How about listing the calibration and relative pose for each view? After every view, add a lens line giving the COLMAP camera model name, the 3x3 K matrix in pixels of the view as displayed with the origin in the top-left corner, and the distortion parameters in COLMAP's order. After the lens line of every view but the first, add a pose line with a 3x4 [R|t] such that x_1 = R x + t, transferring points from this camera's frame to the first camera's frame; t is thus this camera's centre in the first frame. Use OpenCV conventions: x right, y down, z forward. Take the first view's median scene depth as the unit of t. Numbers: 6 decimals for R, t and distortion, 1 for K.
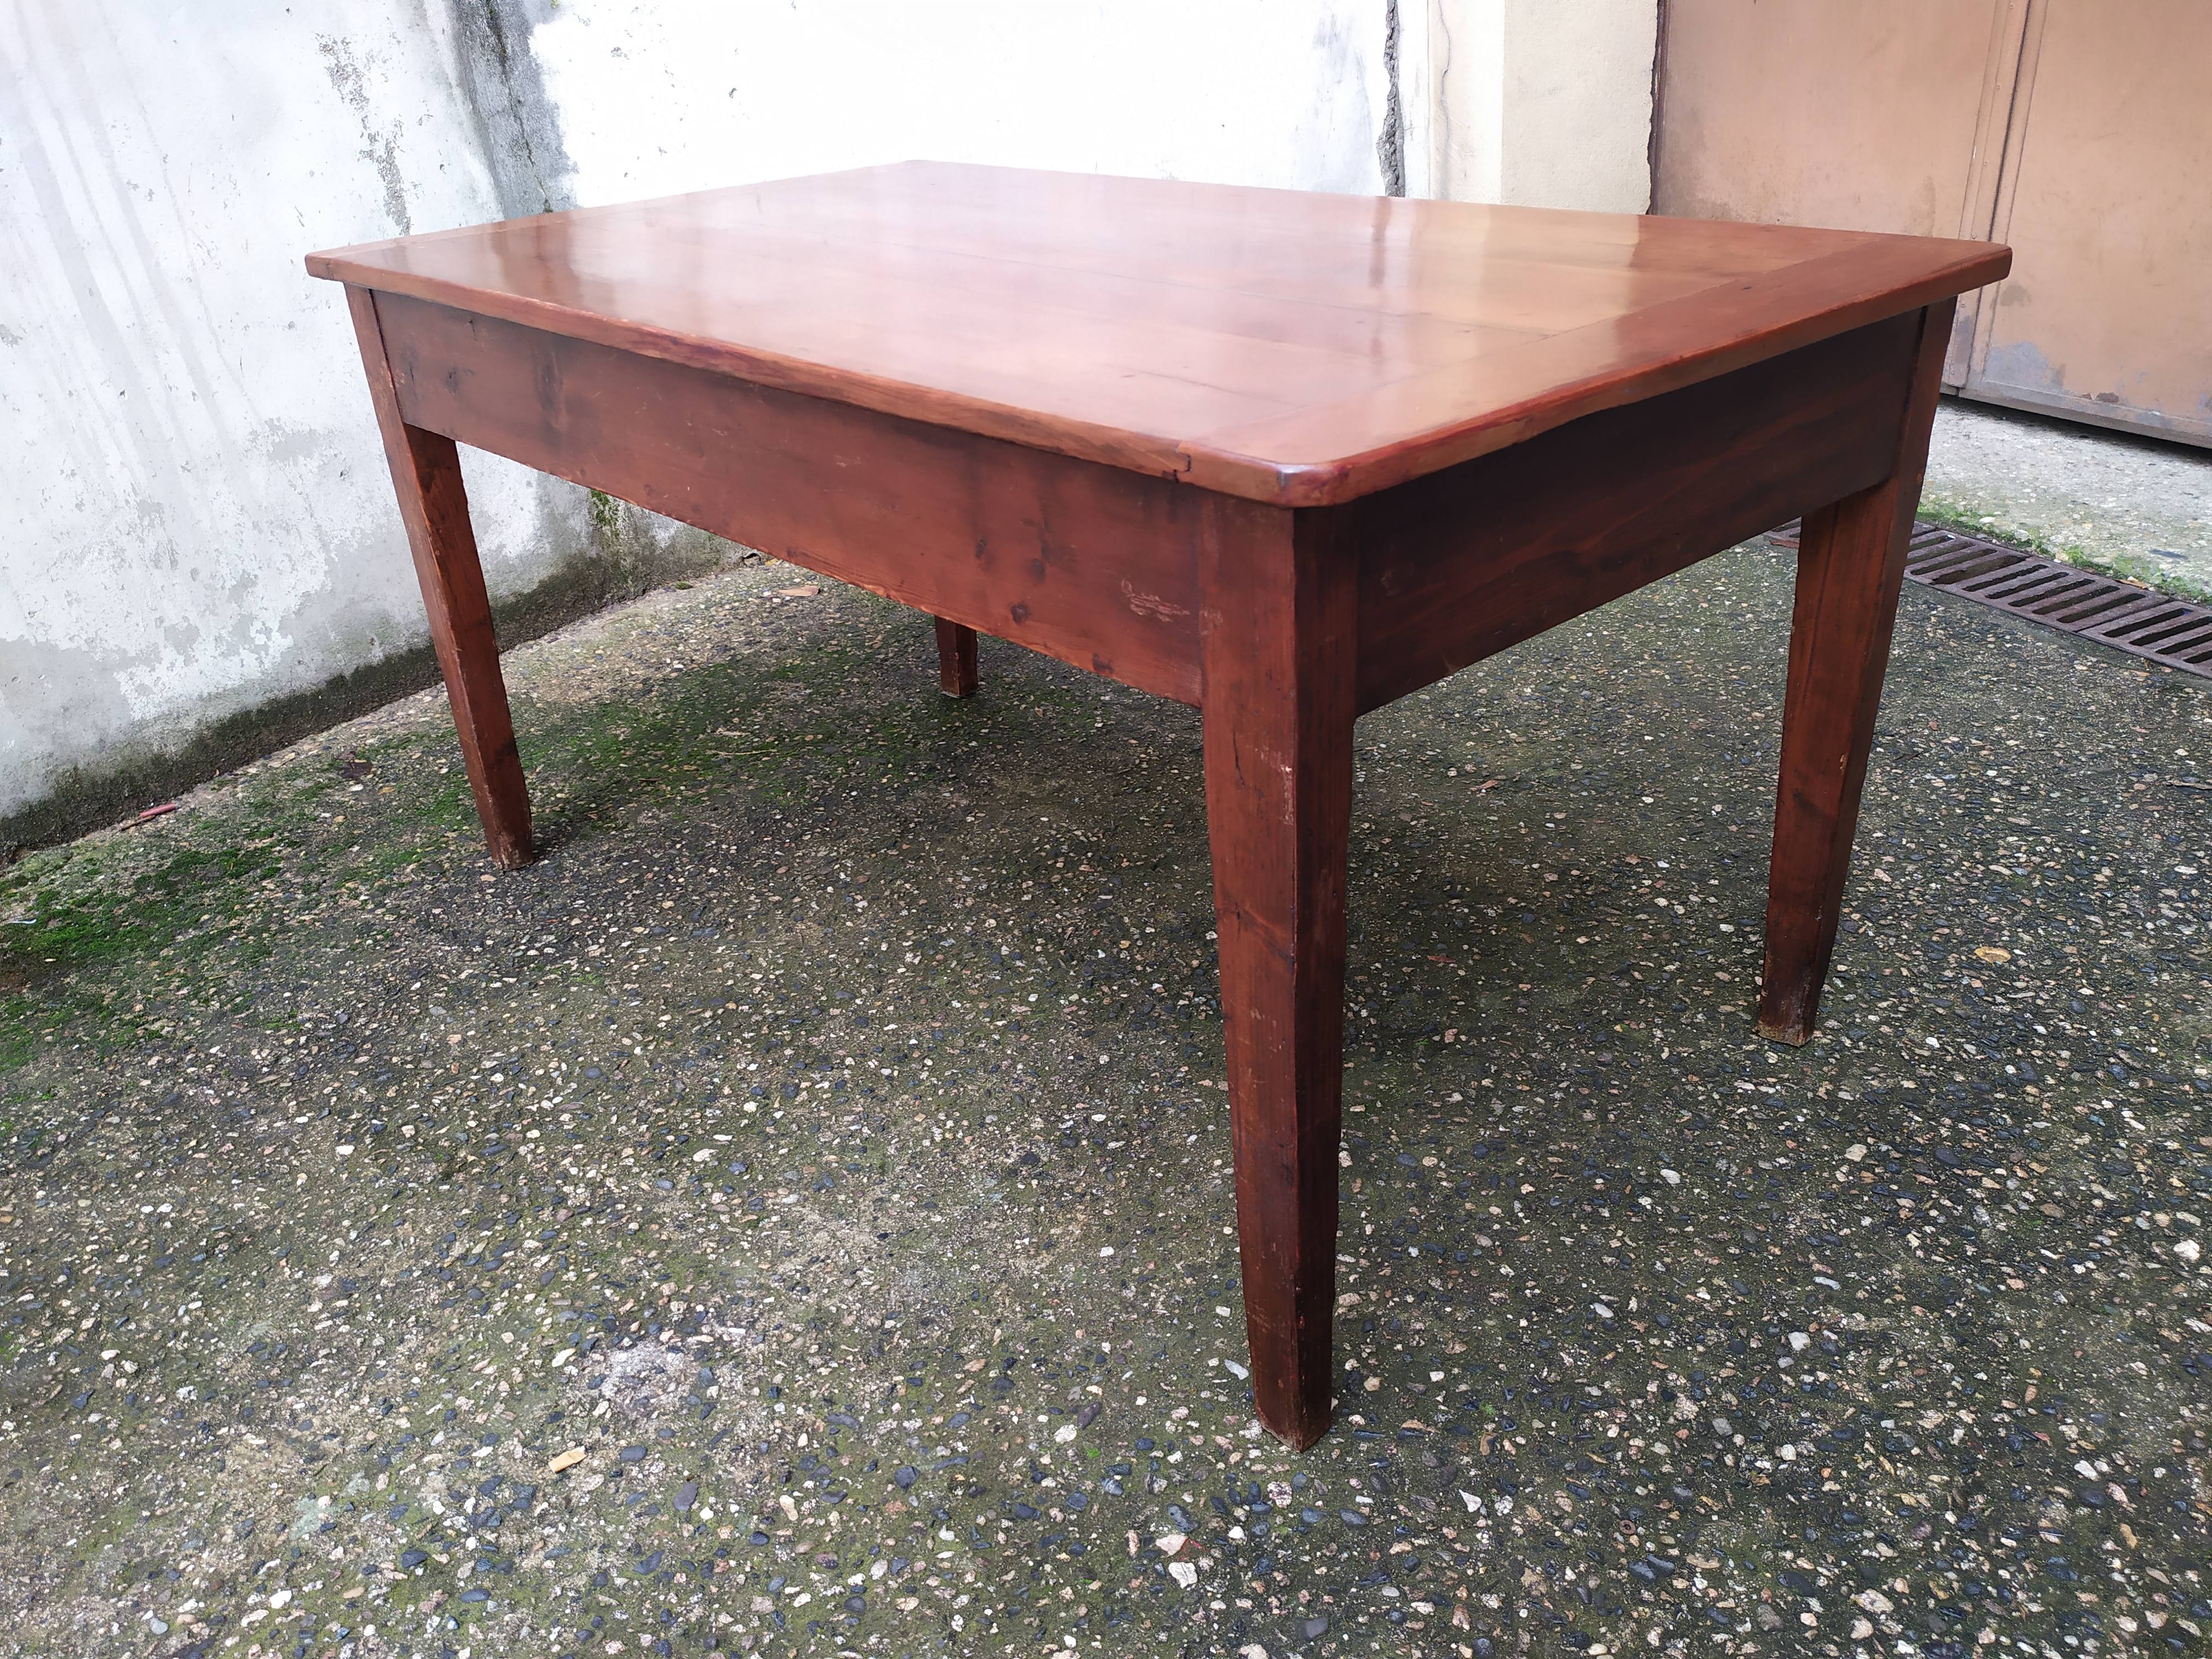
lens RADIAL K [[1680.9, 0, 1108.6], [0, 1680.9, 824.4], [0, 0, 1]] dist [0.054359, -0.054087]
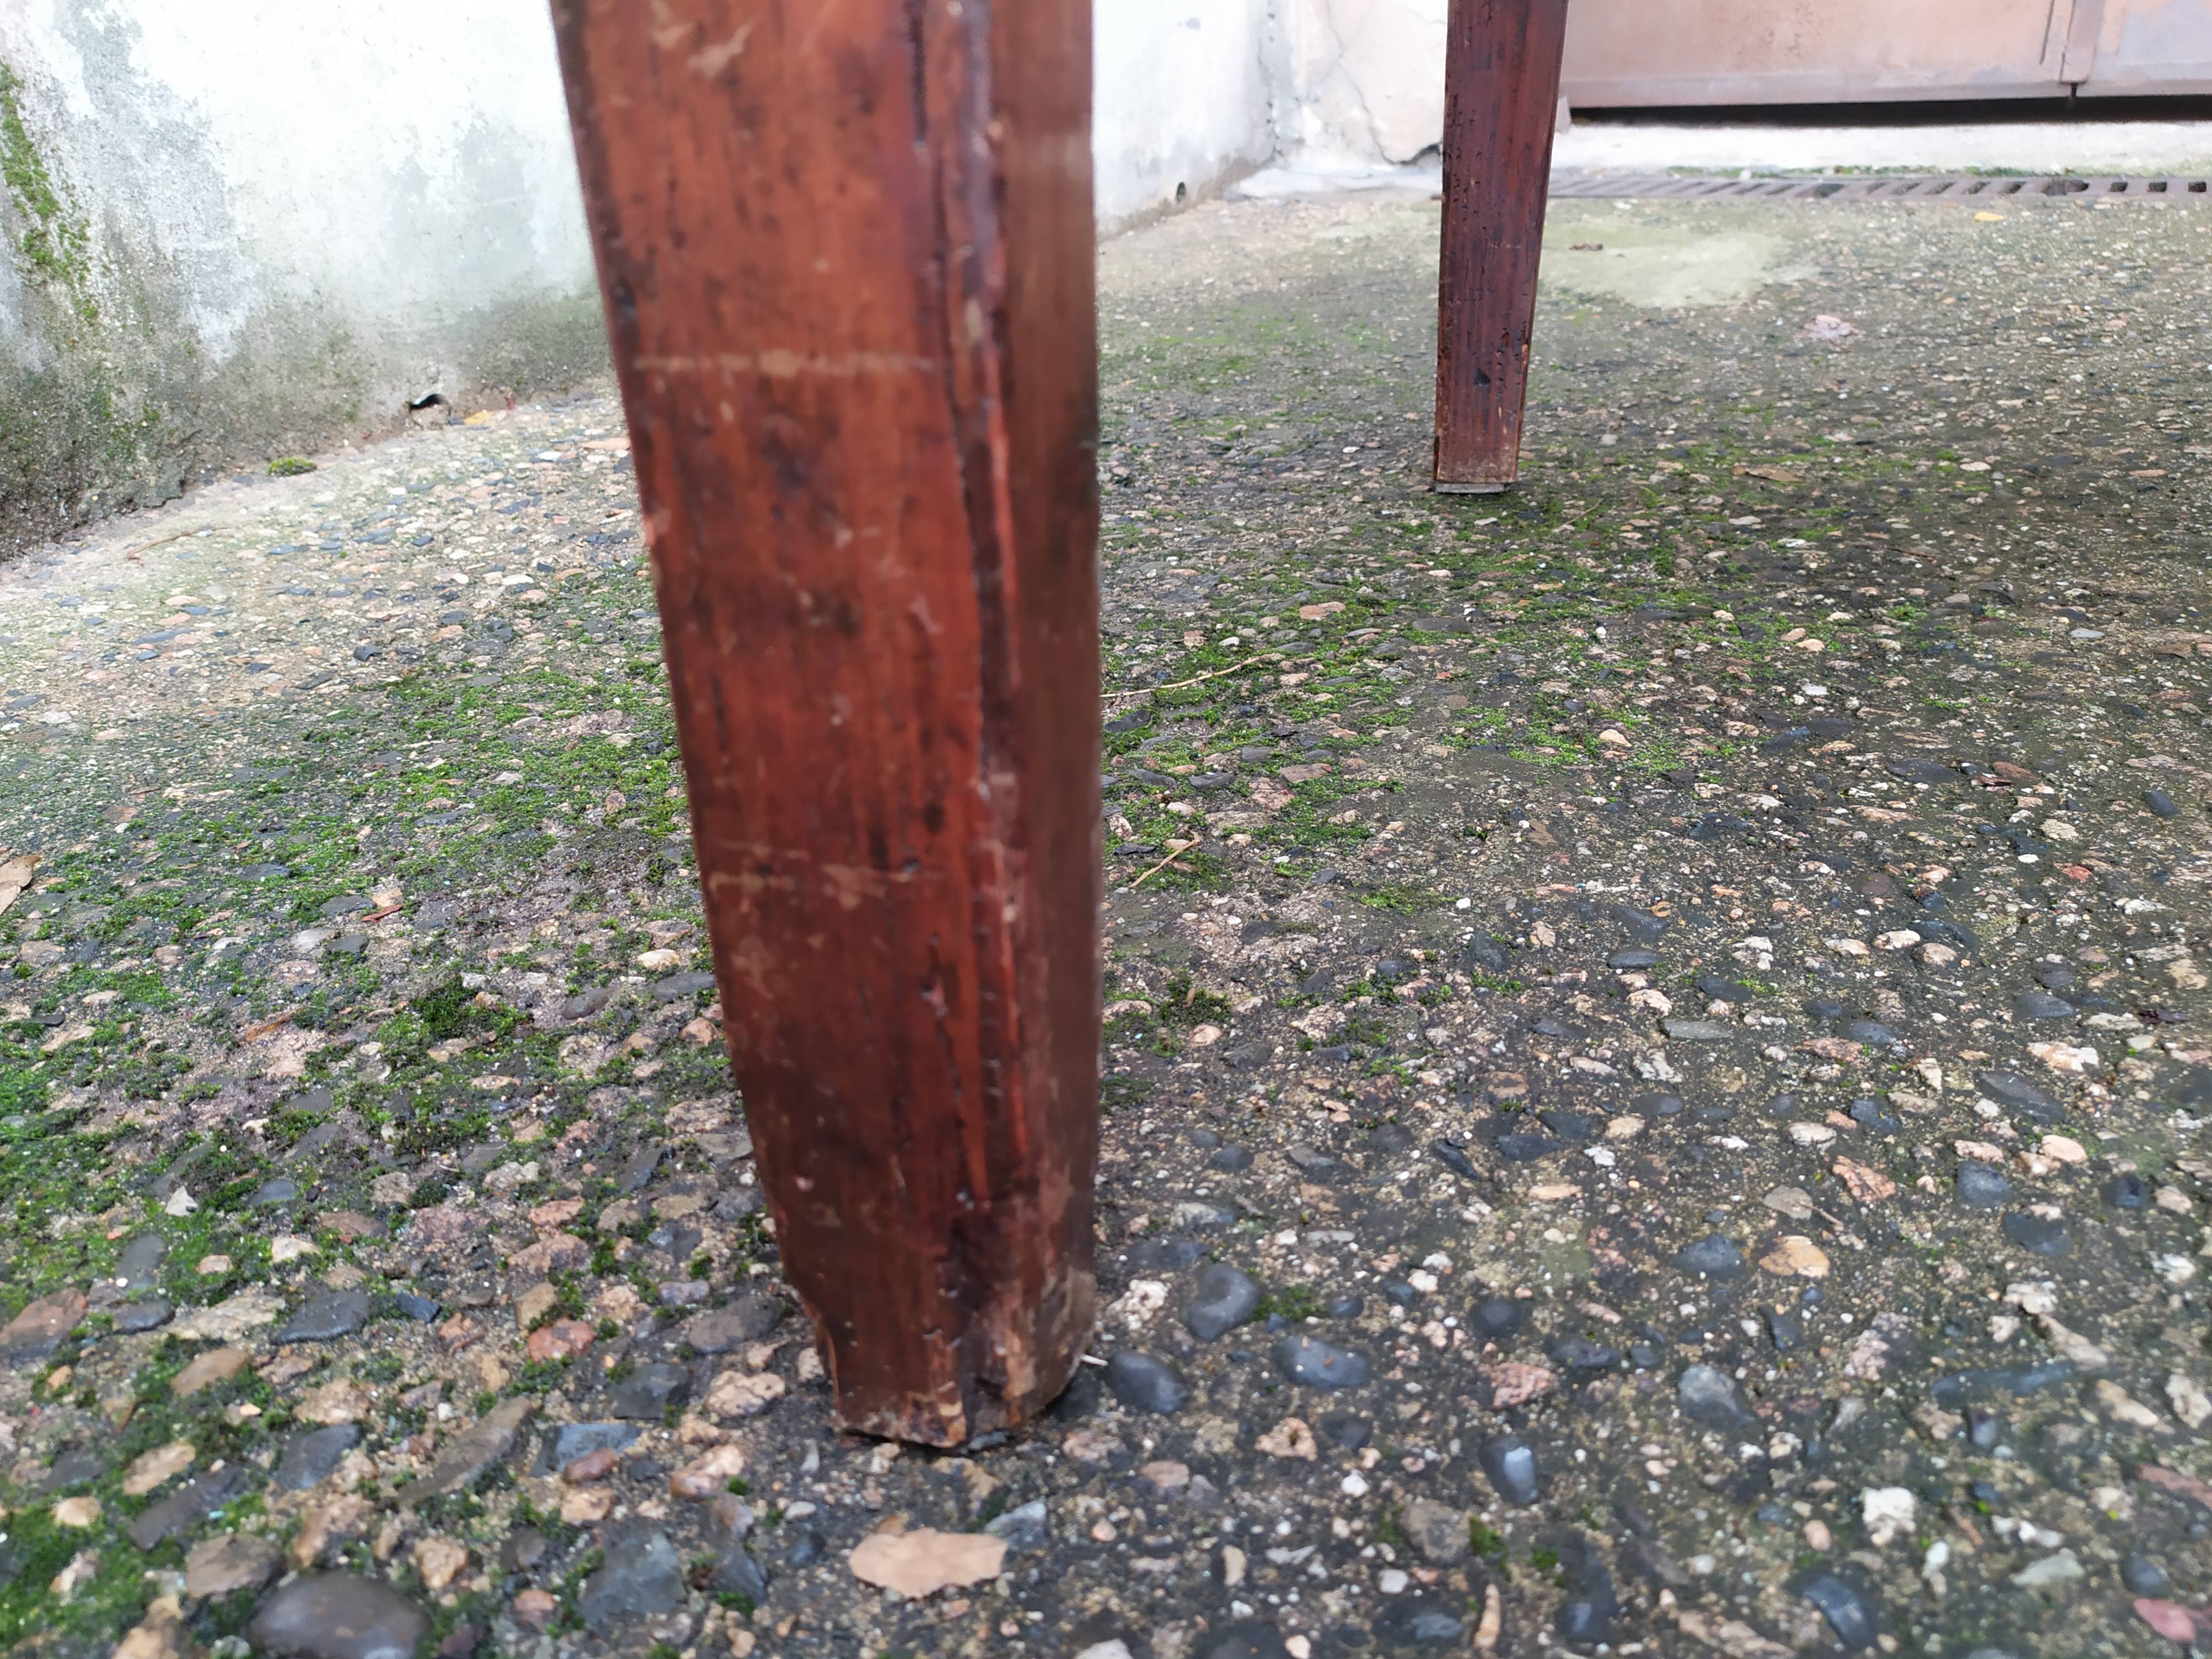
lens RADIAL K [[1680.9, 0, 1108.6], [0, 1680.9, 824.4], [0, 0, 1]] dist [0.054359, -0.054087]
pose [[0.873753, -0.187198, 0.448902, -0.431821], [0.229973, 0.972283, -0.042170, -0.014213], [-0.428566, 0.140081, 0.892585, 0.937810]]
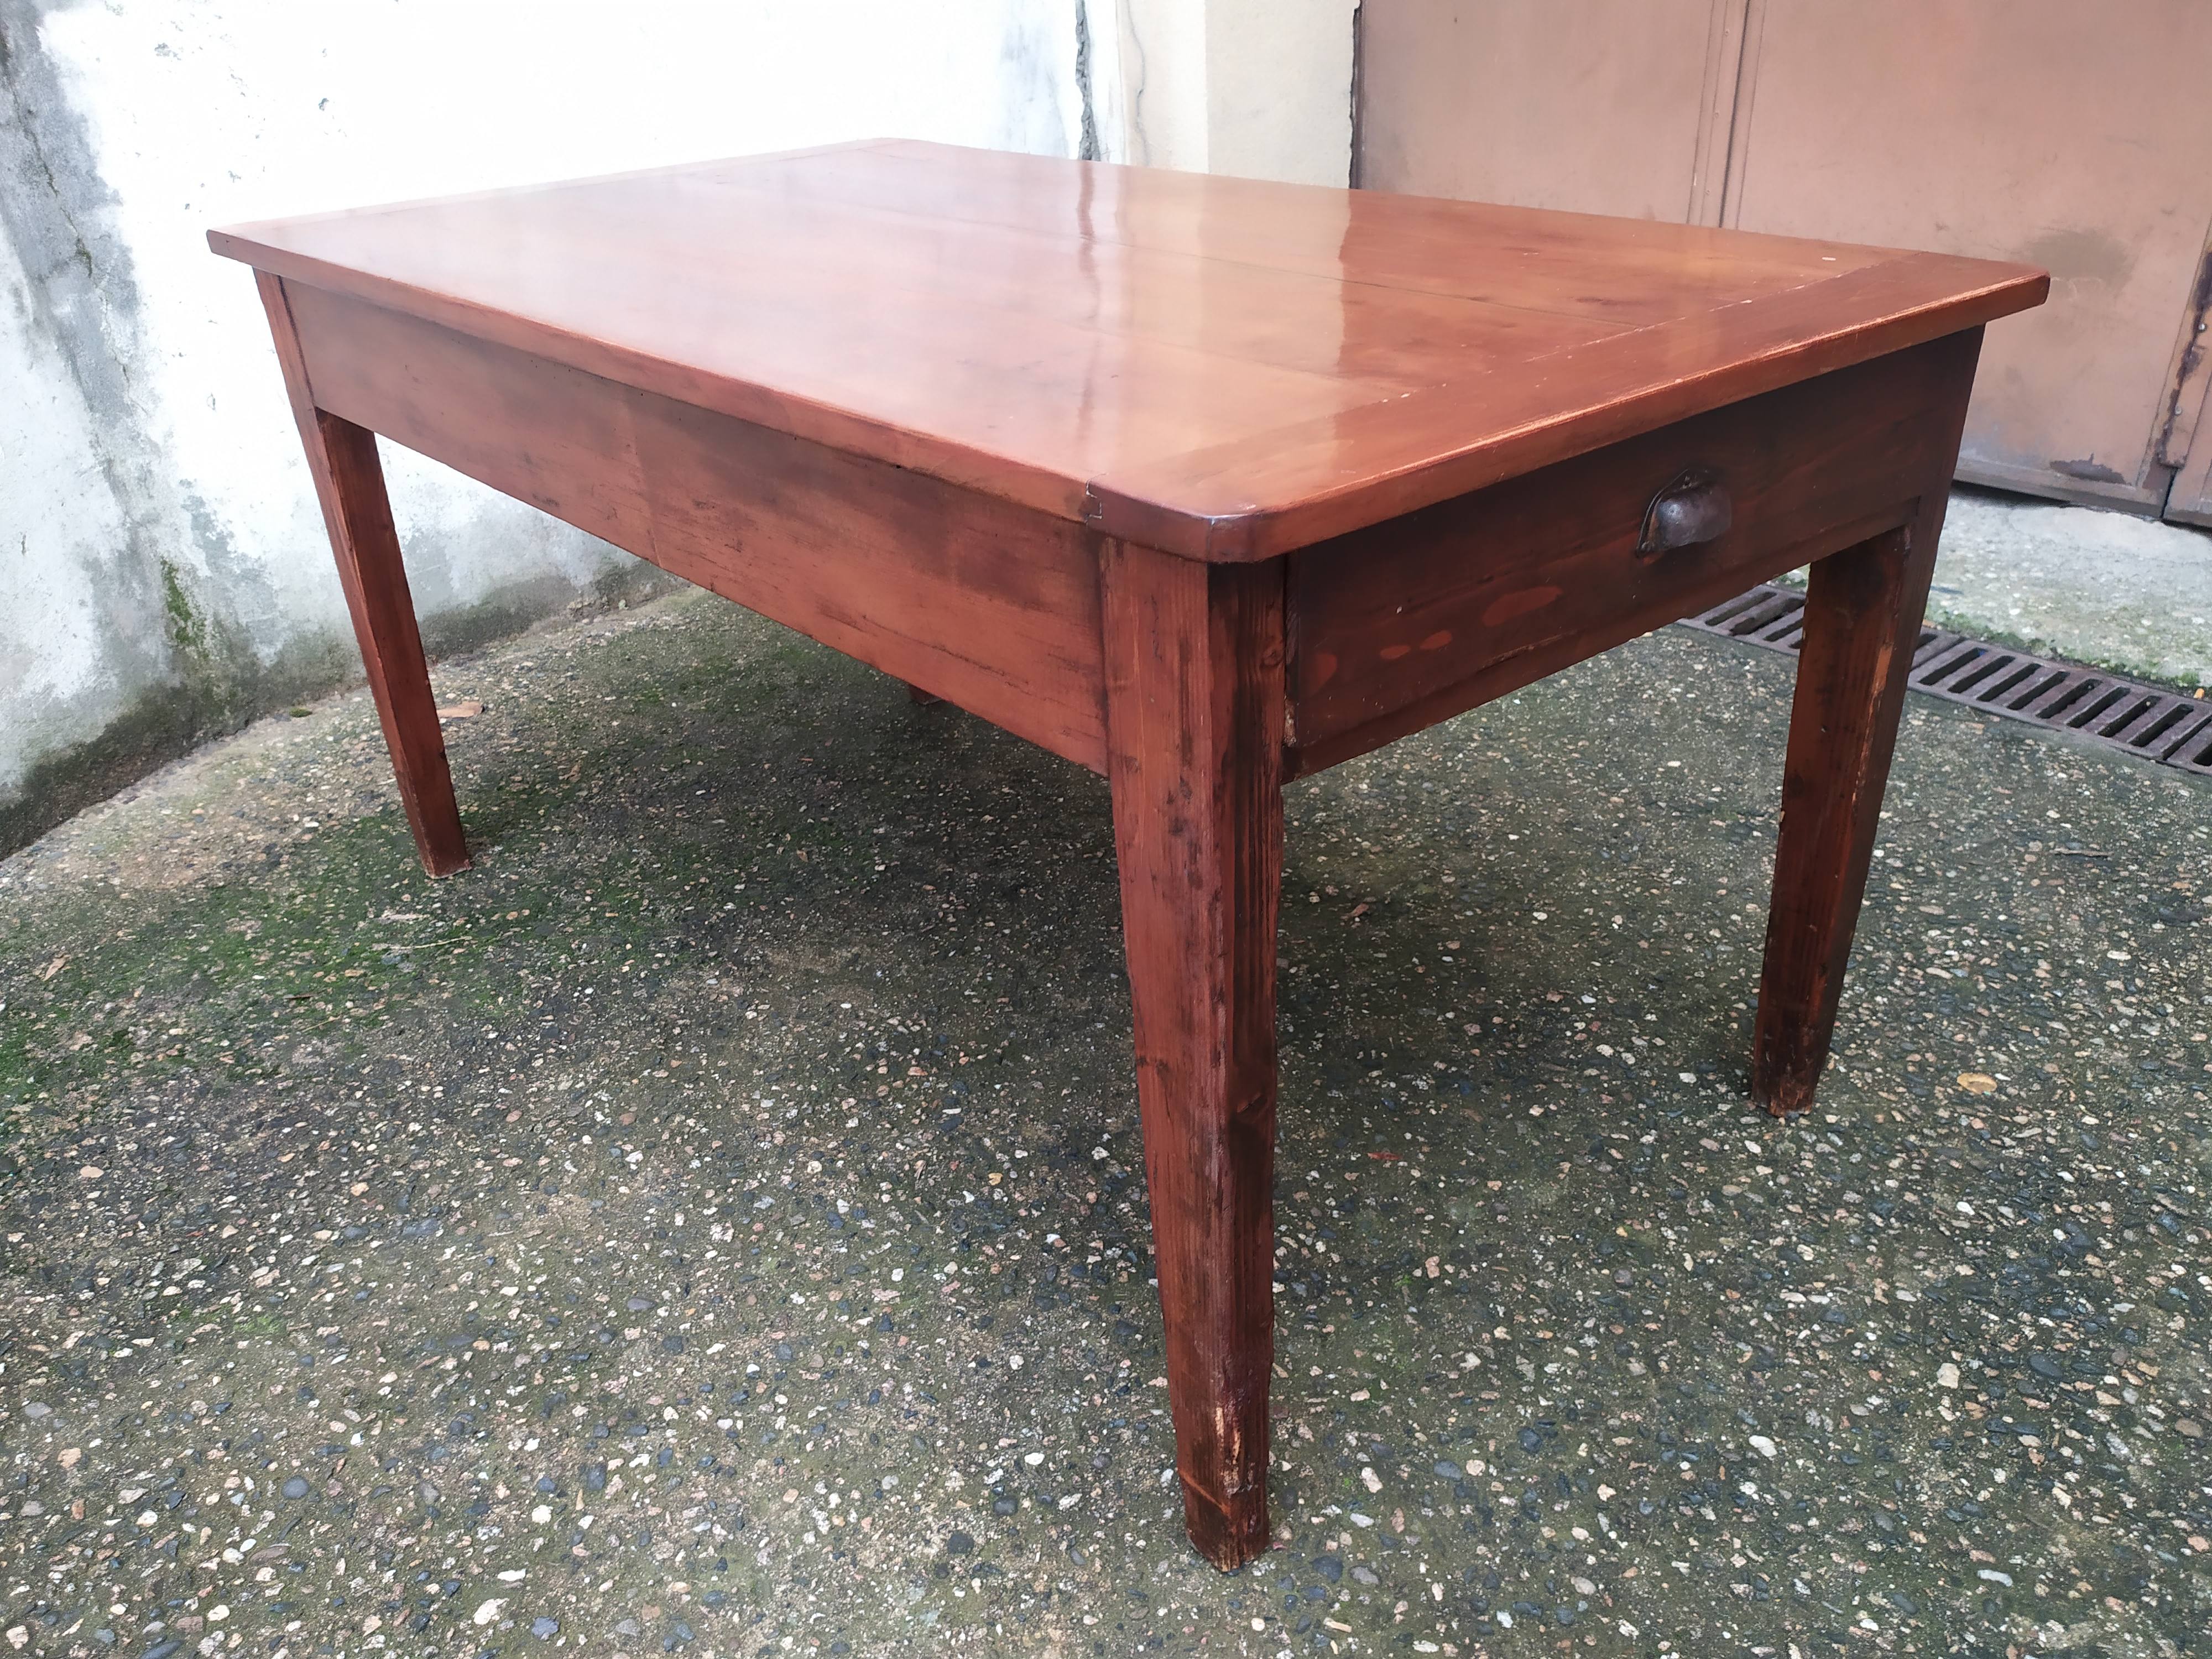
lens RADIAL K [[1687.8, 0, 1103.4], [0, 1687.8, 830.2], [0, 0, 1]] dist [0.070256, -0.094495]
pose [[0.972585, -0.082695, 0.217348, -0.096685], [0.084430, 0.996429, 0.001305, -0.085320], [-0.216679, 0.017082, 0.976093, 0.202135]]
